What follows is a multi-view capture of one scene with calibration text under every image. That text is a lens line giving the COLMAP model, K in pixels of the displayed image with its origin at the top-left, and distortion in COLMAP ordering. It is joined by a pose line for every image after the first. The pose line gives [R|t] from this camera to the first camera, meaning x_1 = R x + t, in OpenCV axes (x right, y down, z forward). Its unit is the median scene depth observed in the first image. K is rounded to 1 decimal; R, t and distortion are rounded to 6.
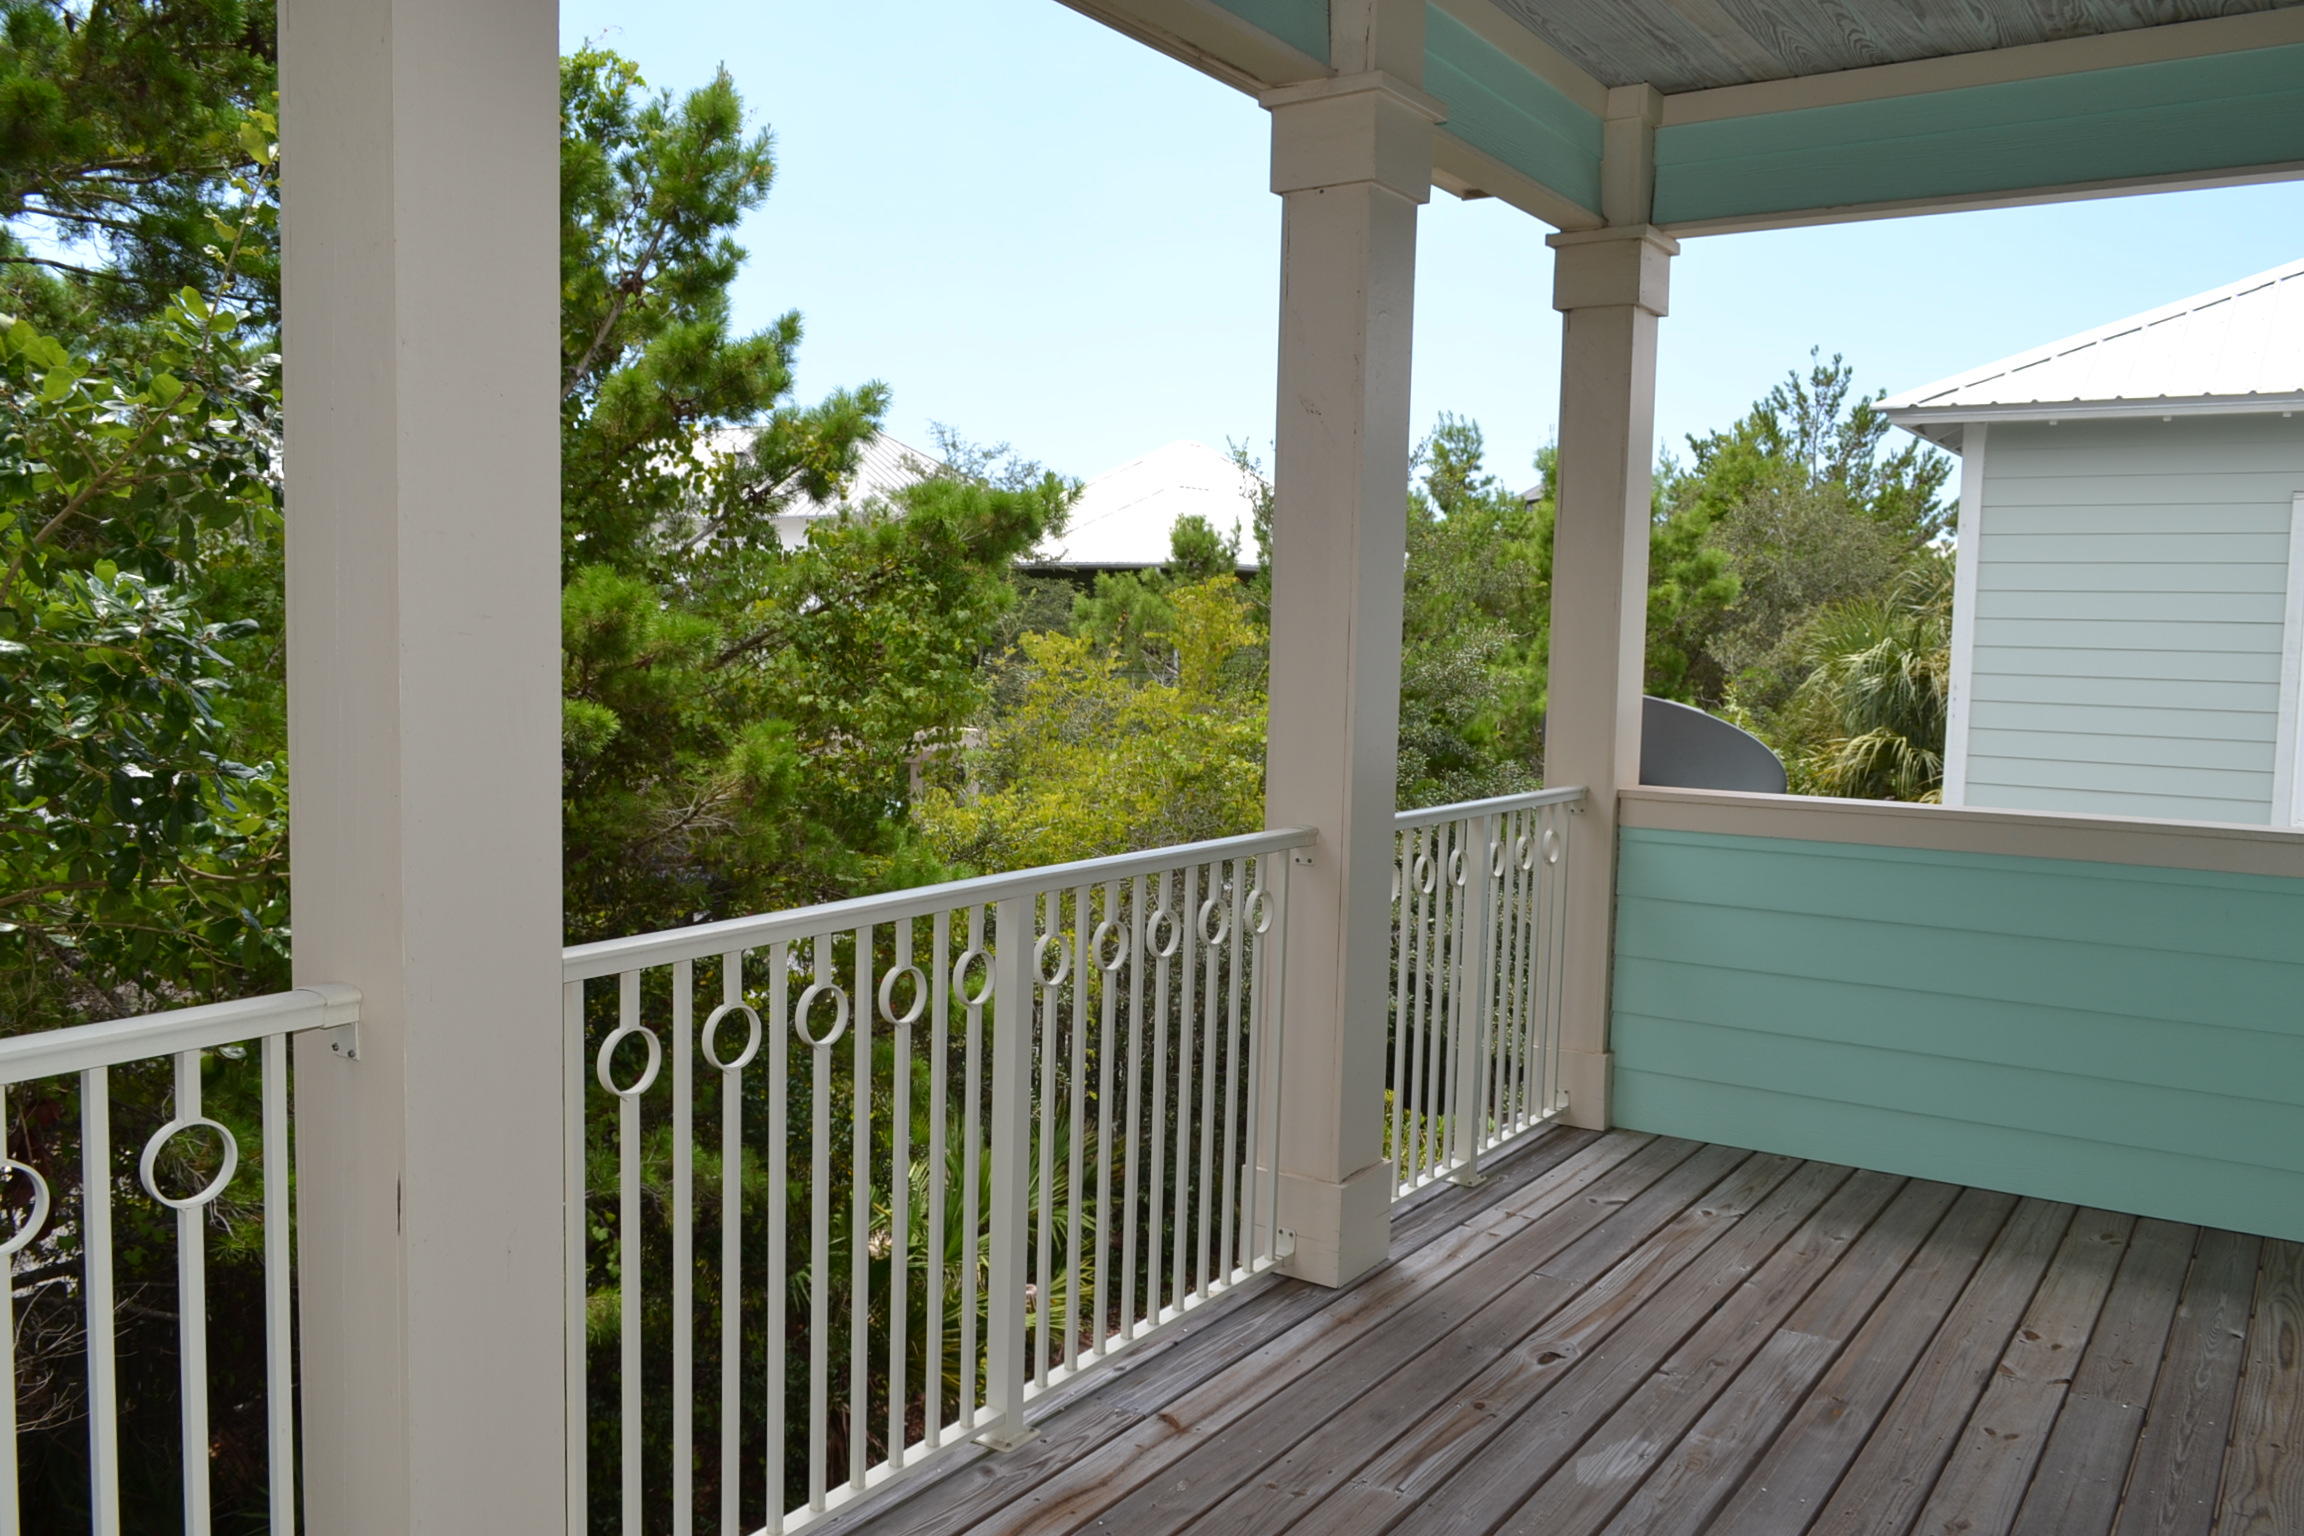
lens RADIAL K [[1844.4, 0, 1117.6], [0, 1844.4, 763.0], [0, 0, 1]] dist [-0.009818, -0.003409]
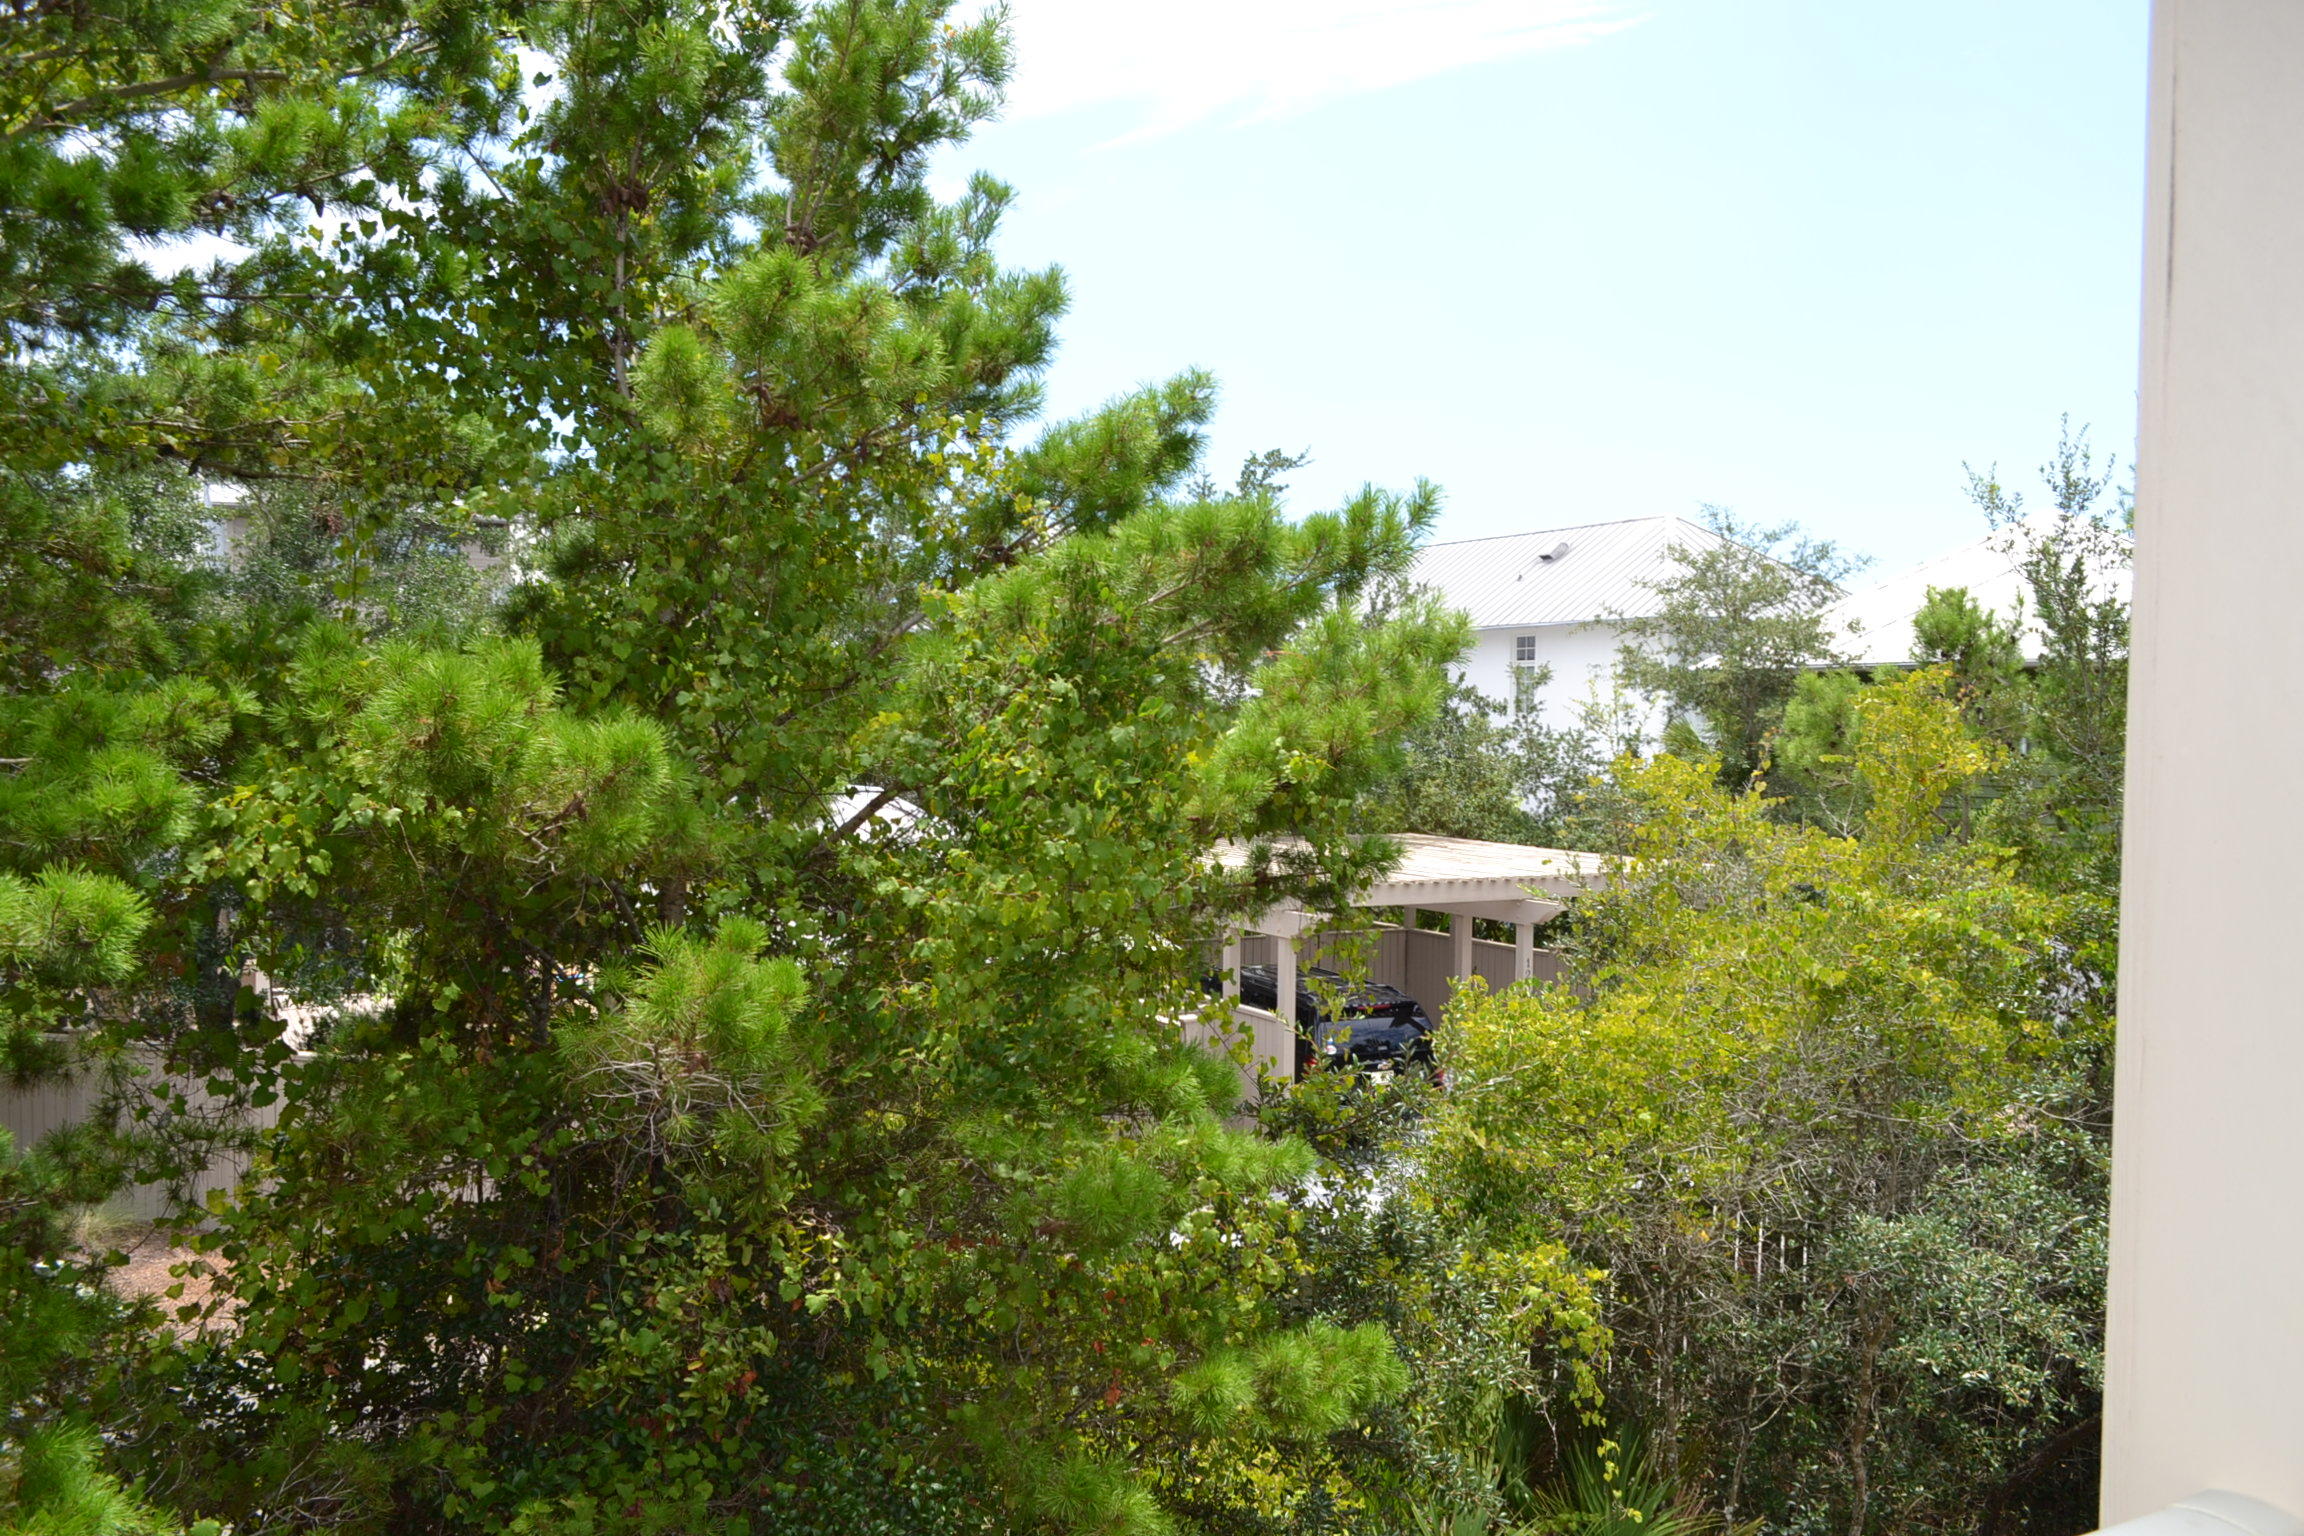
lens RADIAL K [[1844.4, 0, 1117.6], [0, 1844.4, 763.0], [0, 0, 1]] dist [-0.009818, -0.003409]
pose [[0.898509, -0.000386, -0.438955, 0.075540], [-0.025939, 0.998205, -0.053973, -0.022697], [0.438188, 0.059881, 0.896887, 0.261295]]
